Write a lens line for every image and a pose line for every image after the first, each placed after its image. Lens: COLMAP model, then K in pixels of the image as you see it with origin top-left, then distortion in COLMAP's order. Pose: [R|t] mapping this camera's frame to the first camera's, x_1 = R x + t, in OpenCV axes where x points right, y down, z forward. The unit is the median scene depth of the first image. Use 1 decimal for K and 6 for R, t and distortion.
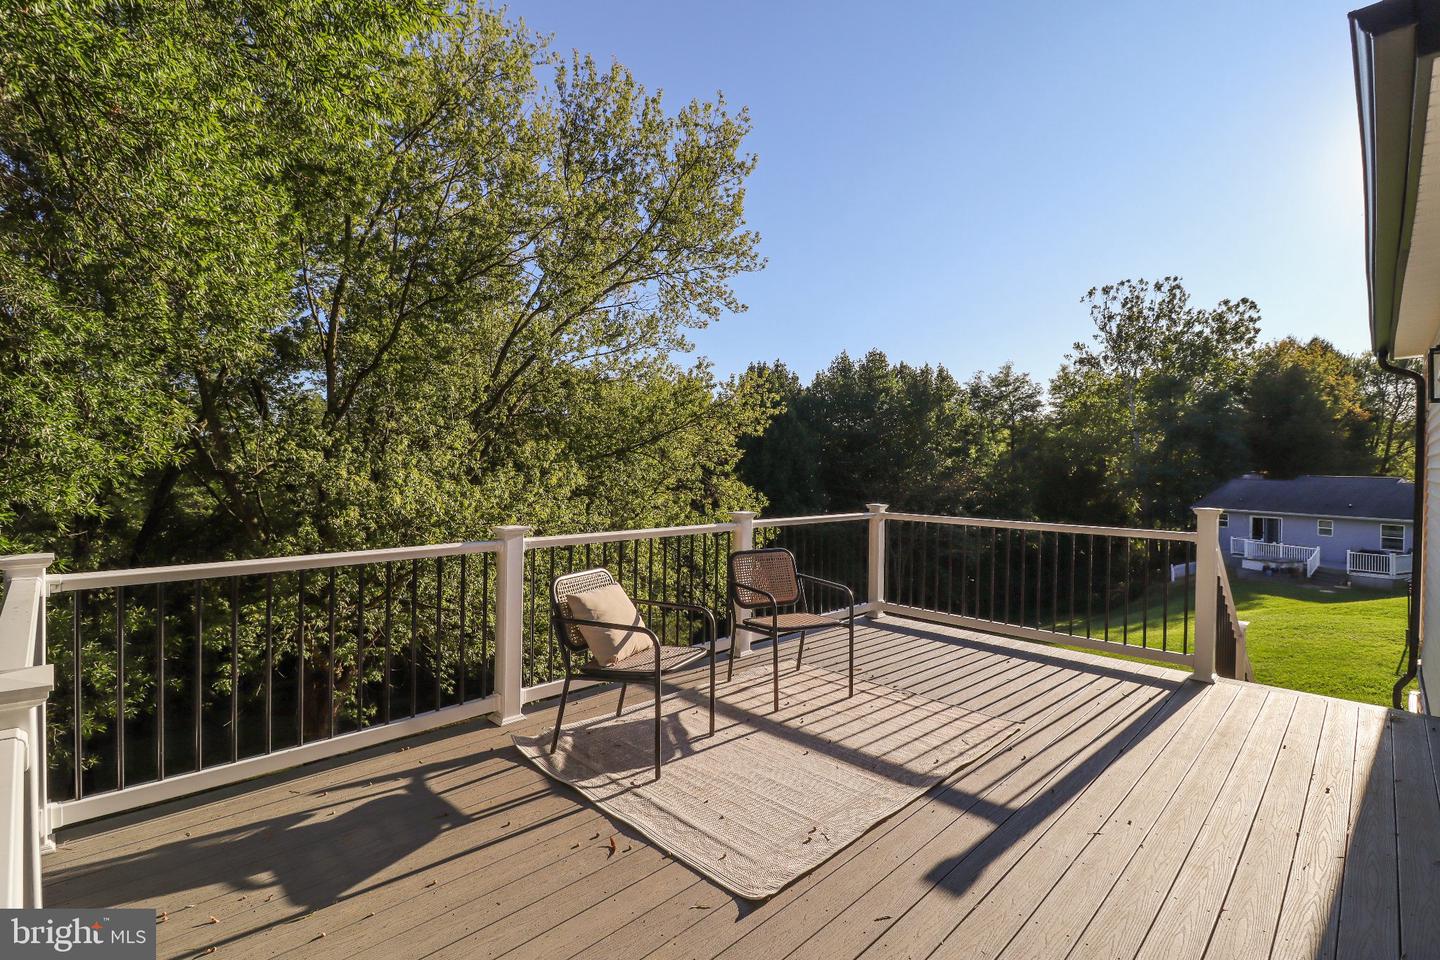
lens RADIAL K [[668.1, 0, 750.9], [0, 668.1, 478.5], [0, 0, 1]] dist [-0.005356, -0.001745]
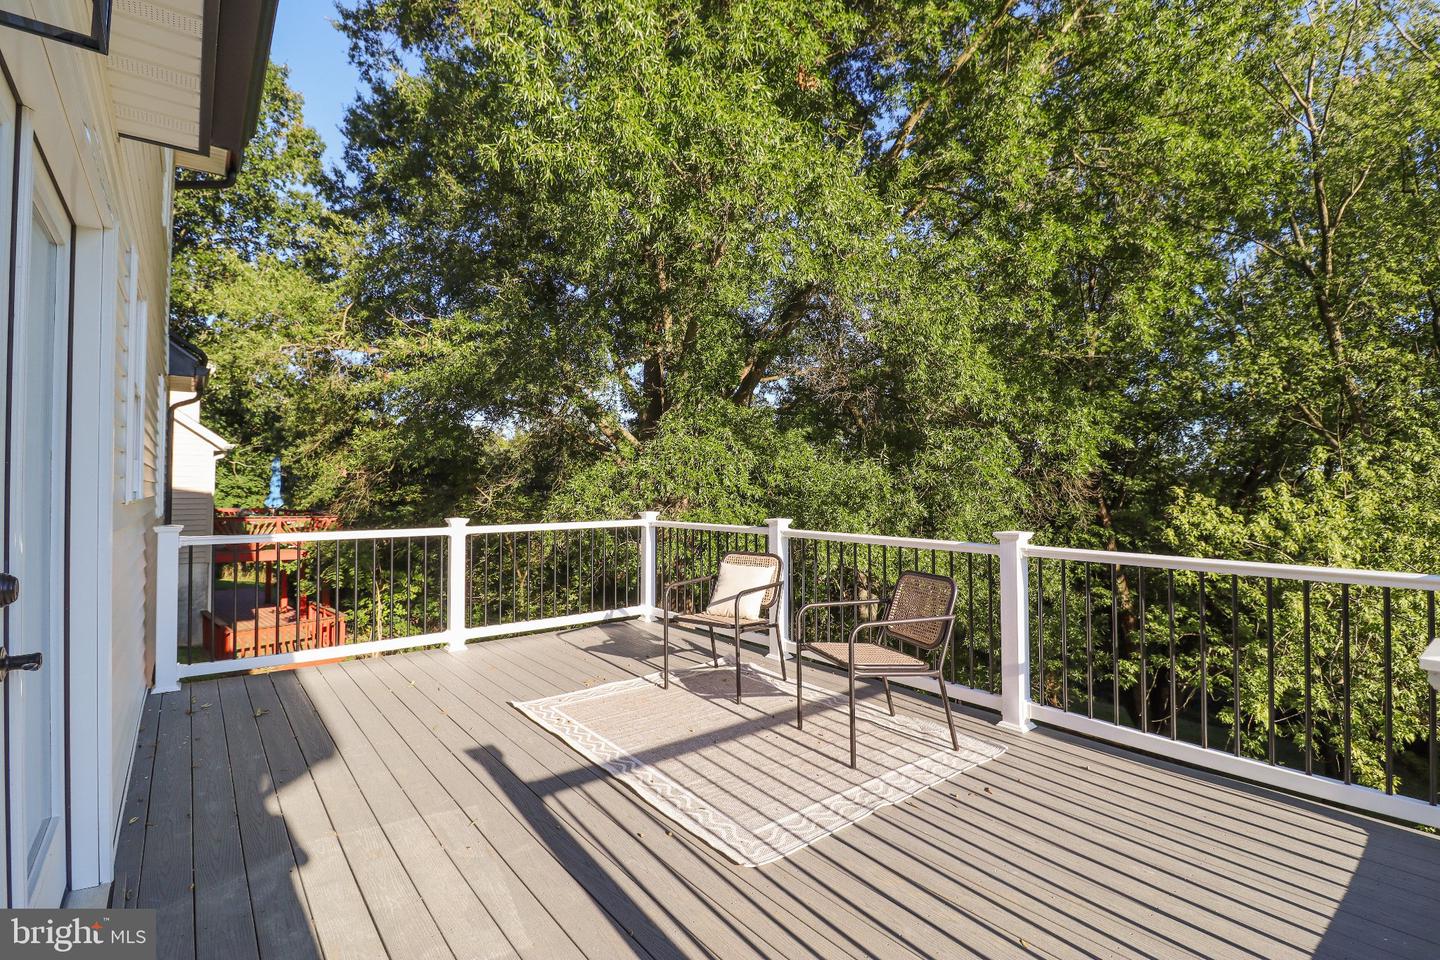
lens RADIAL K [[668.1, 0, 723.4], [0, 668.1, 477.9], [0, 0, 1]] dist [-0.005356, -0.001745]
pose [[-0.137771, -0.013037, -0.990378, 1.090805], [-0.004556, 0.999911, -0.012529, -0.001544], [0.990454, 0.002786, -0.137818, 1.100816]]
